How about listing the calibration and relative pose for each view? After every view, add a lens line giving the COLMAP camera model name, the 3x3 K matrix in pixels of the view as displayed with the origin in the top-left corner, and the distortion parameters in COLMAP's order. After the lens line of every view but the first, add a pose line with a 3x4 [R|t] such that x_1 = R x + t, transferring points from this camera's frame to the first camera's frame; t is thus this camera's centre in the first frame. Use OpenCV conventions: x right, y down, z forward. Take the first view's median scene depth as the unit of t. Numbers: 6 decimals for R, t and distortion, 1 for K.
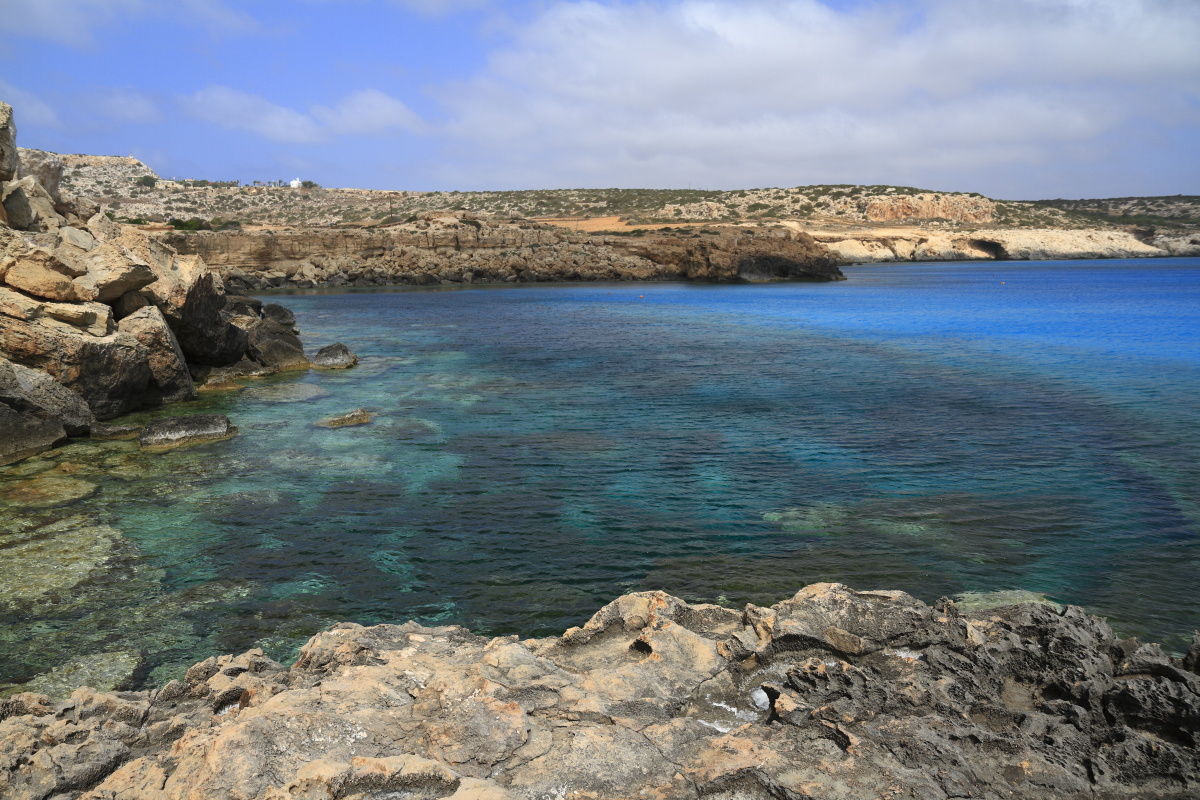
lens RADIAL K [[928.2, 0, 596.2], [0, 928.2, 390.7], [0, 0, 1]] dist [0.002116, -0.004303]
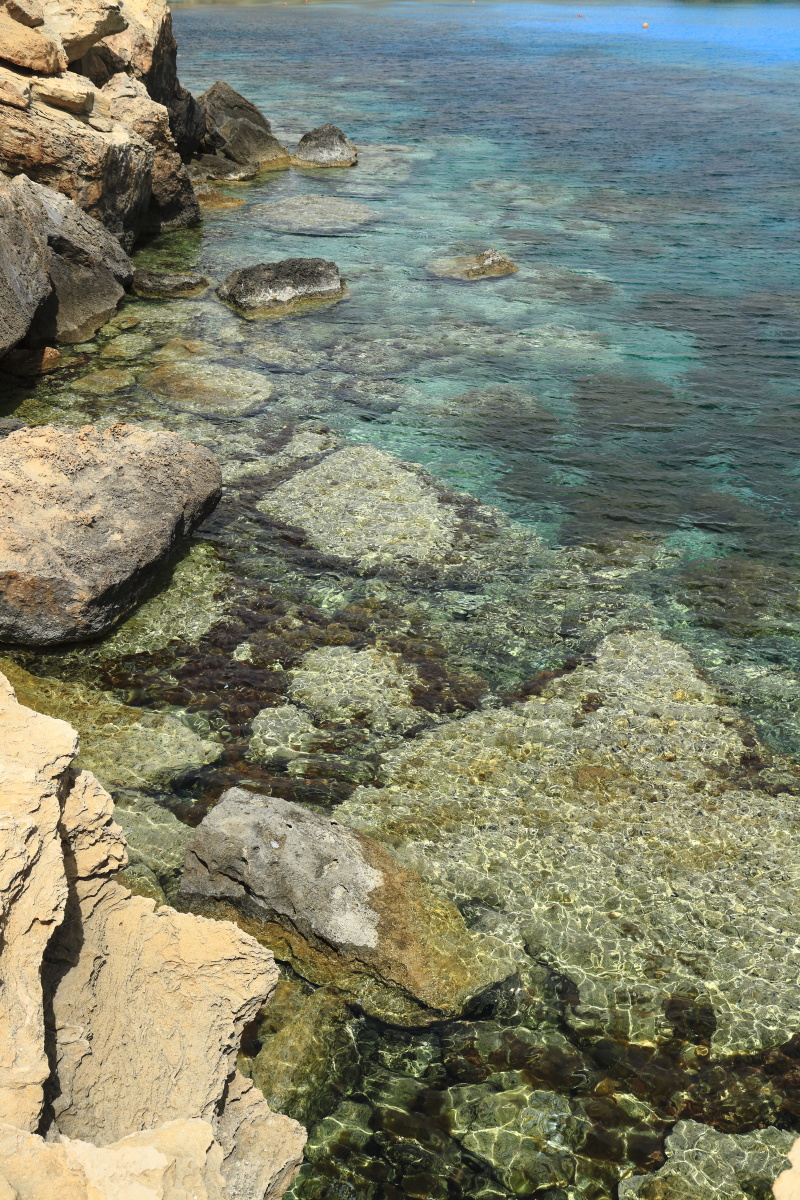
lens RADIAL K [[1426.6, 0, 440.1], [0, 1426.6, 570.9], [0, 0, 1]] dist [0.023245, 0.000000]
pose [[0.999896, 0.010759, 0.009585, -0.307036], [-0.012997, 0.960594, 0.277651, -0.044517], [-0.006220, -0.277746, 0.960634, -0.063063]]
